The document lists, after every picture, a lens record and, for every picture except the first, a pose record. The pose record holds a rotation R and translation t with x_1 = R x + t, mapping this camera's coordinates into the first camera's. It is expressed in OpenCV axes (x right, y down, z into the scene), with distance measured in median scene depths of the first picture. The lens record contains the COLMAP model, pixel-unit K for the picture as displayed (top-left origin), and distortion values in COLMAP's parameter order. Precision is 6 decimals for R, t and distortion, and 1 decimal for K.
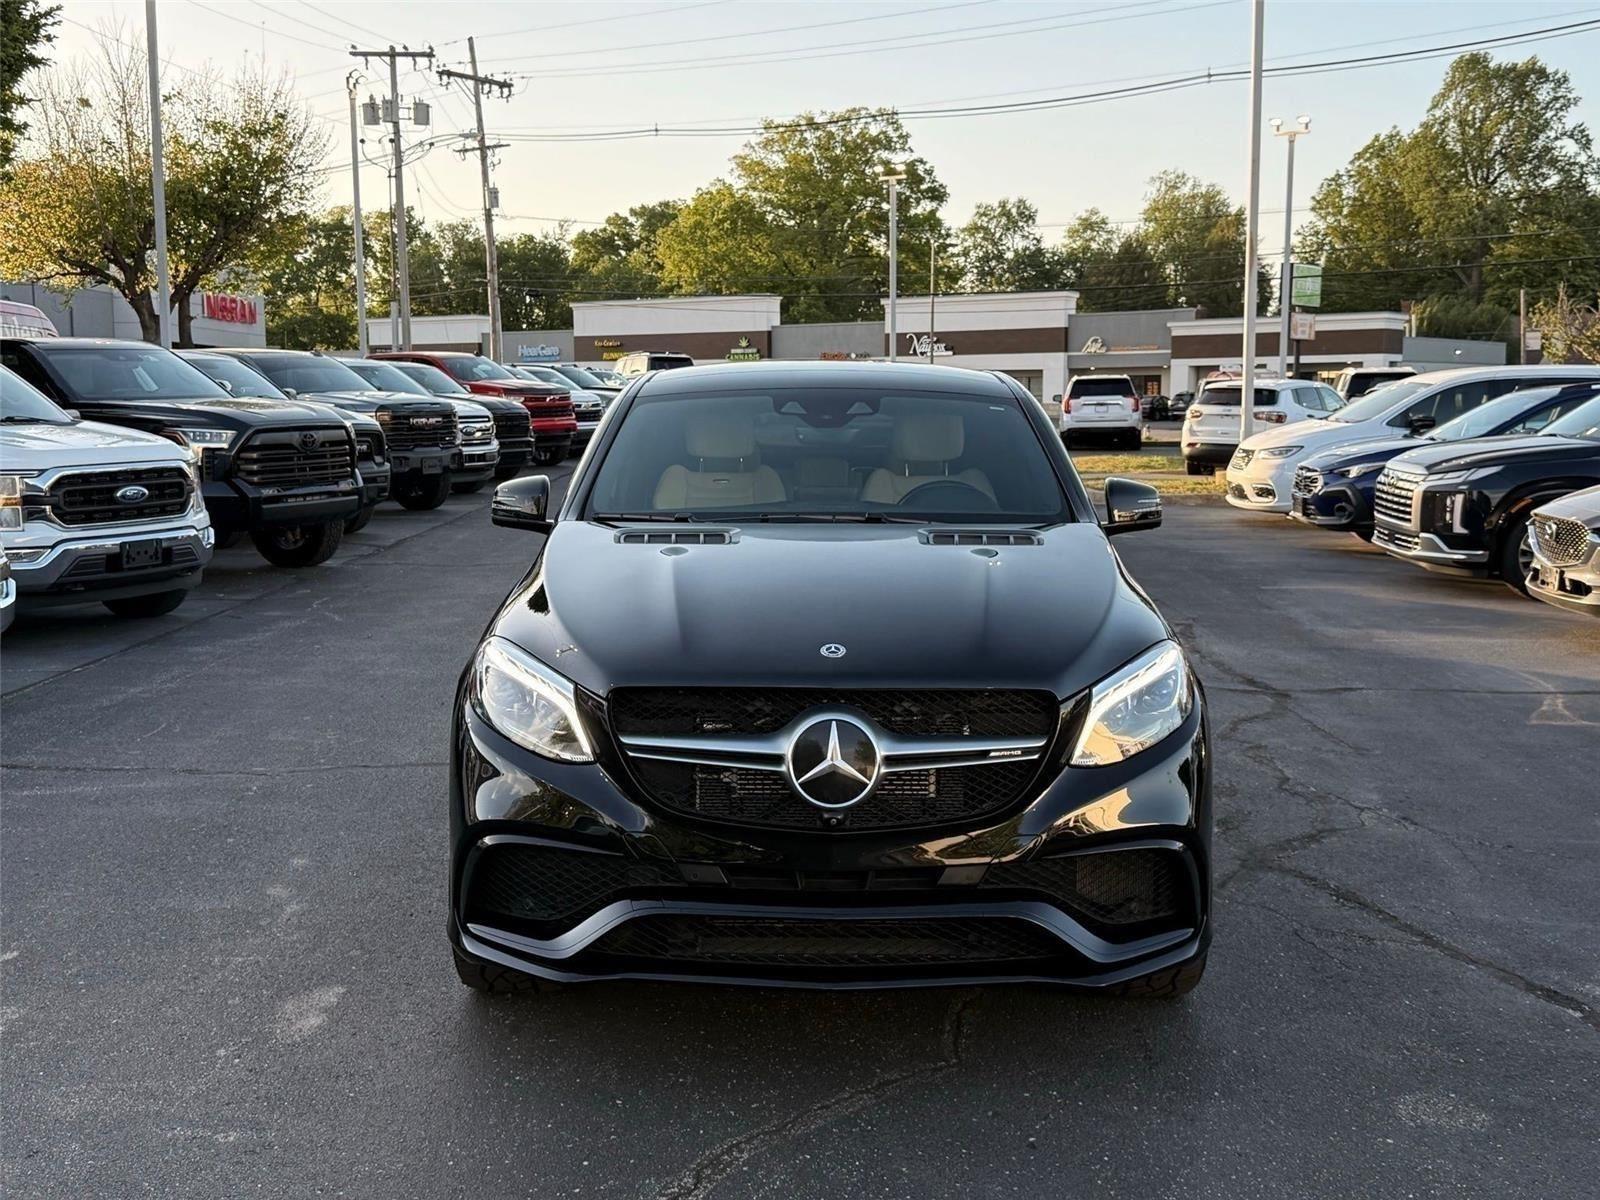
lens RADIAL K [[1765.1, 0, 800.0], [0, 1765.1, 600.0], [0, 0, 1]] dist [0.204469, -0.502553]
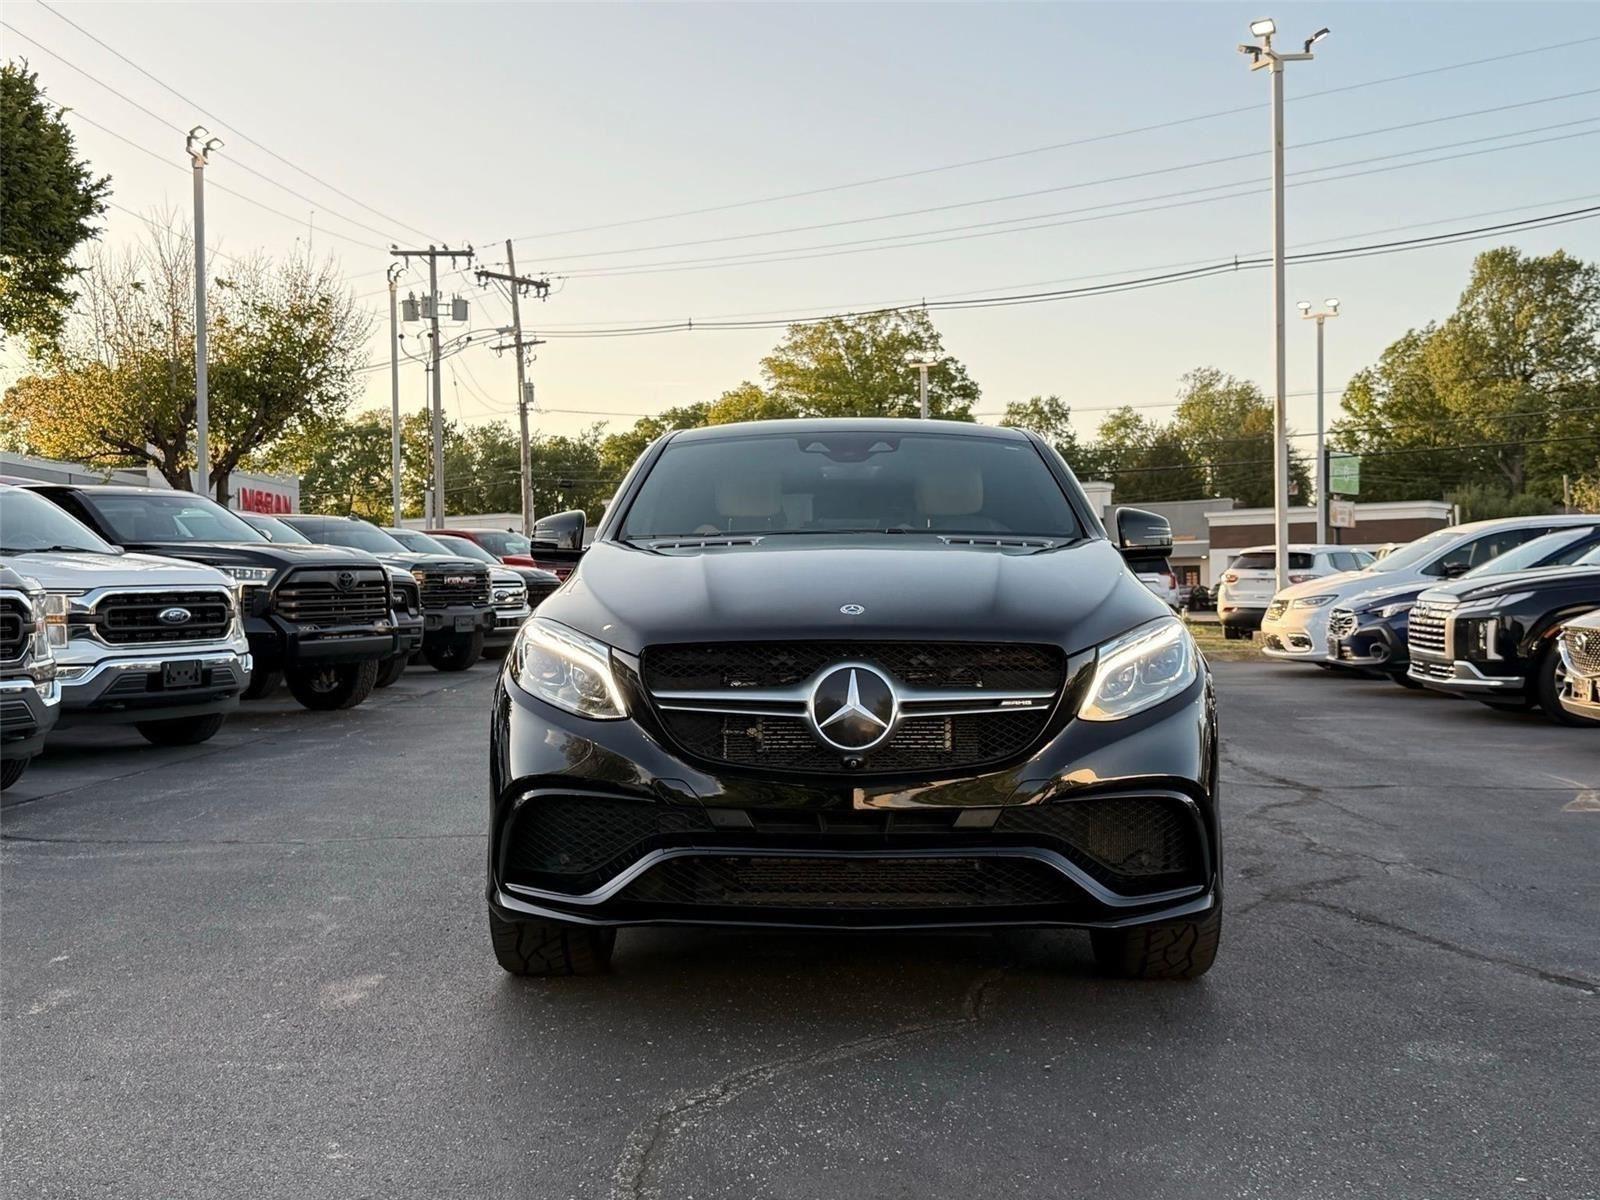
lens RADIAL K [[1810.4, 0, 795.6], [0, 1810.4, 592.8], [0, 0, 1]] dist [0.197485, -0.424928]
pose [[0.999756, -0.006609, -0.021064, 0.001714], [0.004054, 0.992872, -0.119114, 0.033124], [0.021701, 0.119000, 0.992657, -0.018856]]
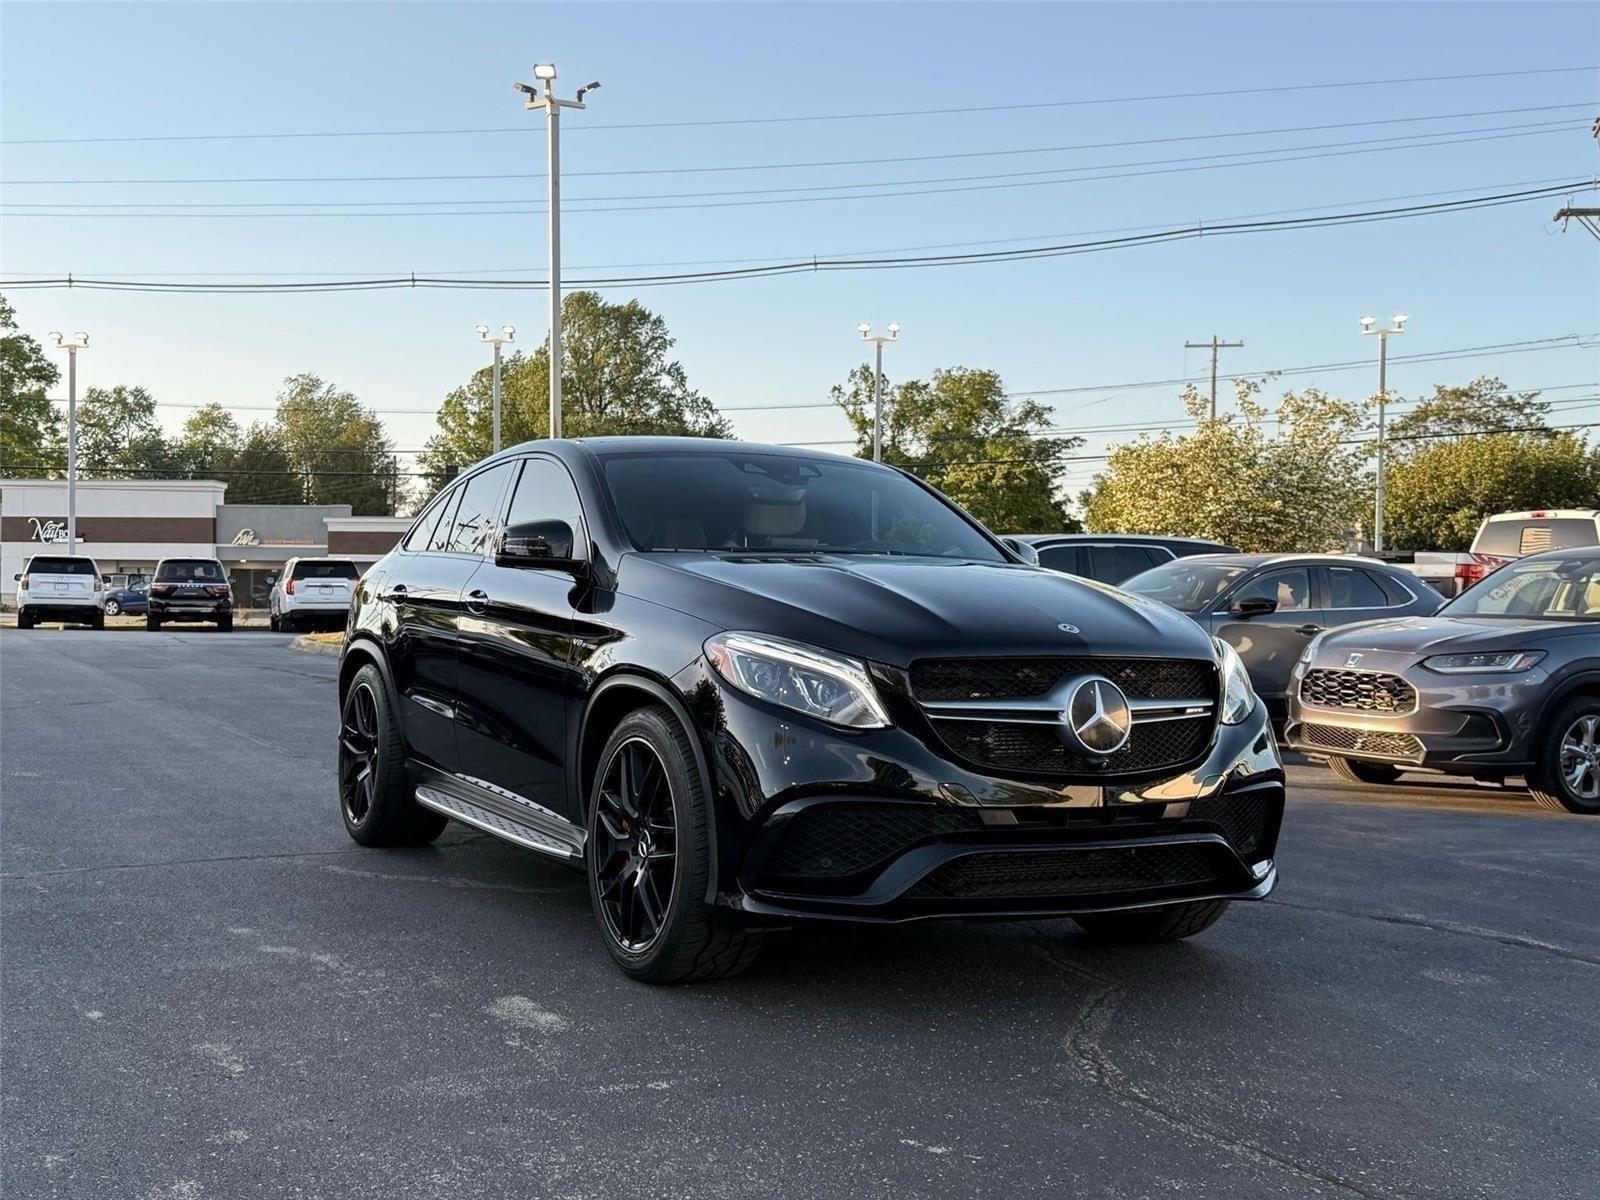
lens RADIAL K [[1768.8, 0, 800.0], [0, 1768.8, 600.0], [0, 0, 1]] dist [0.195998, -0.373123]
pose [[0.877891, 0.014791, 0.478632, -0.159274], [0.040750, 0.993590, -0.105445, 0.028746], [-0.477123, 0.112074, 0.871661, 0.008515]]
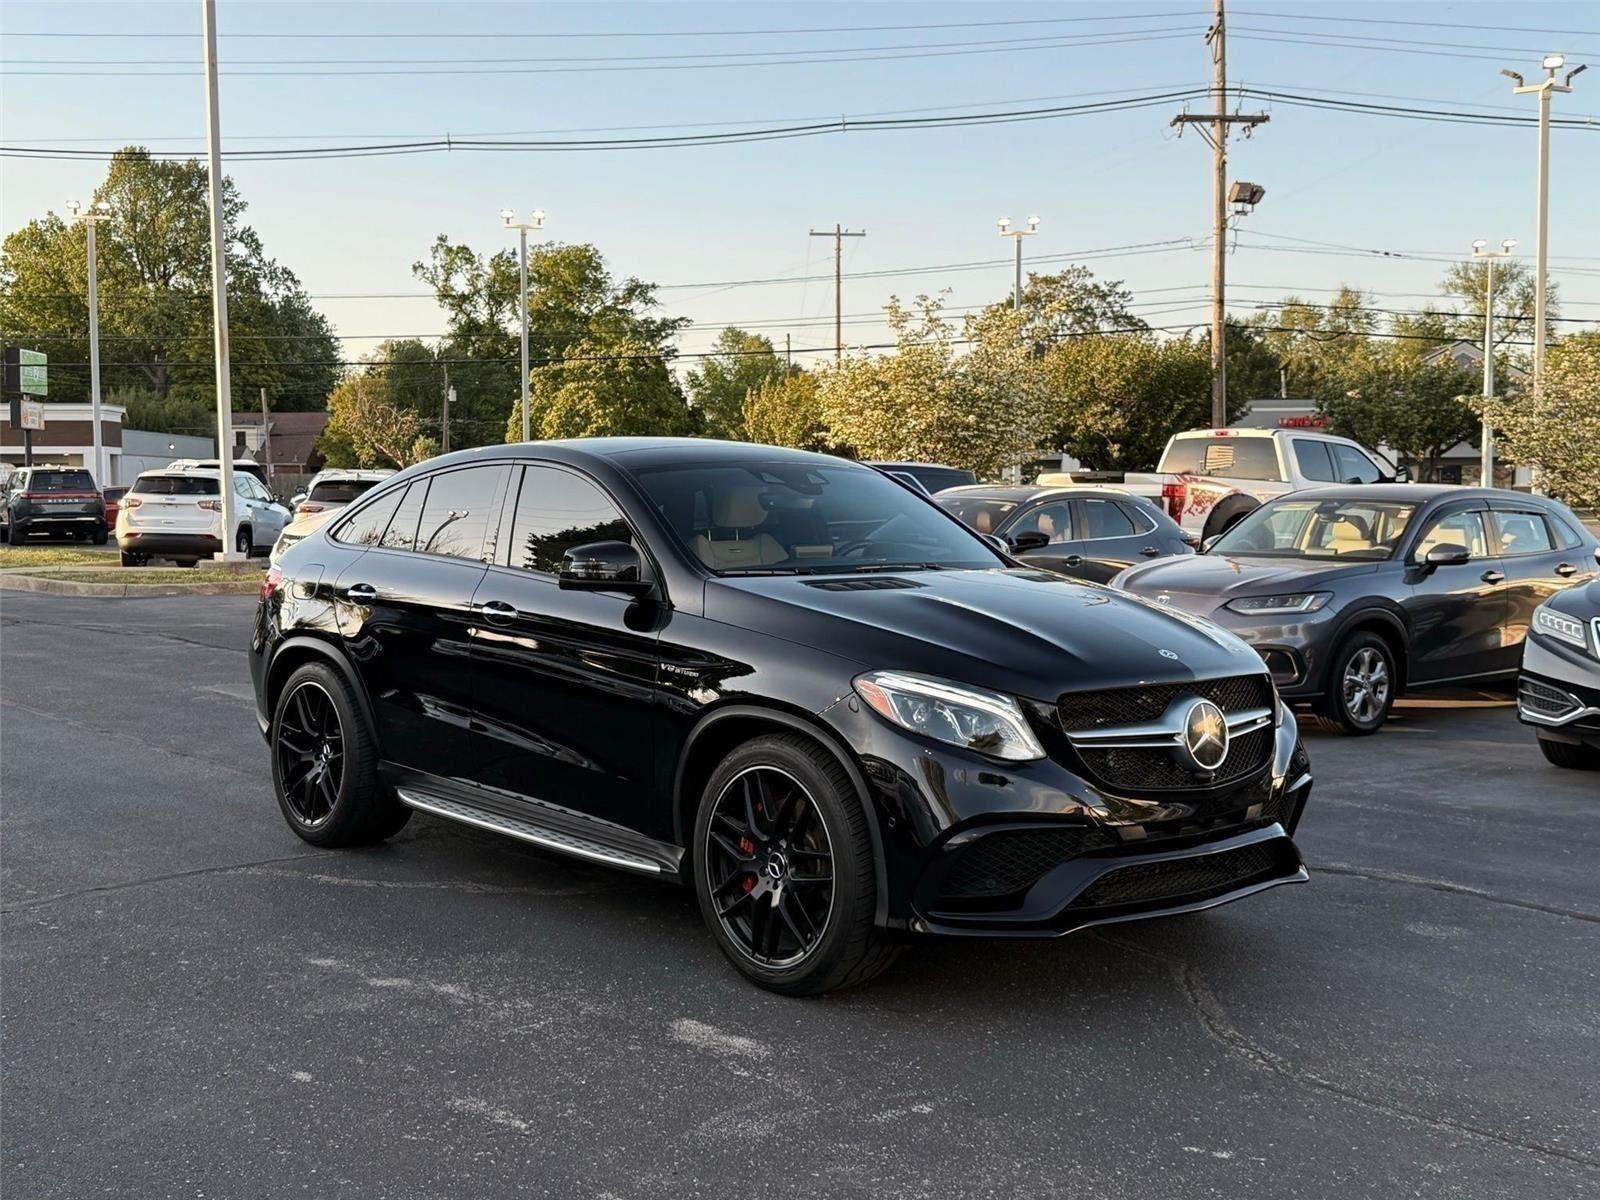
lens RADIAL K [[1817.4, 0, 800.0], [0, 1817.4, 600.0], [0, 0, 1]] dist [0.173554, -0.002618]
pose [[0.748789, -0.039899, 0.661607, -0.221058], [0.077030, 0.996661, -0.027075, 0.008149], [-0.658318, 0.071236, 0.749362, 0.027690]]
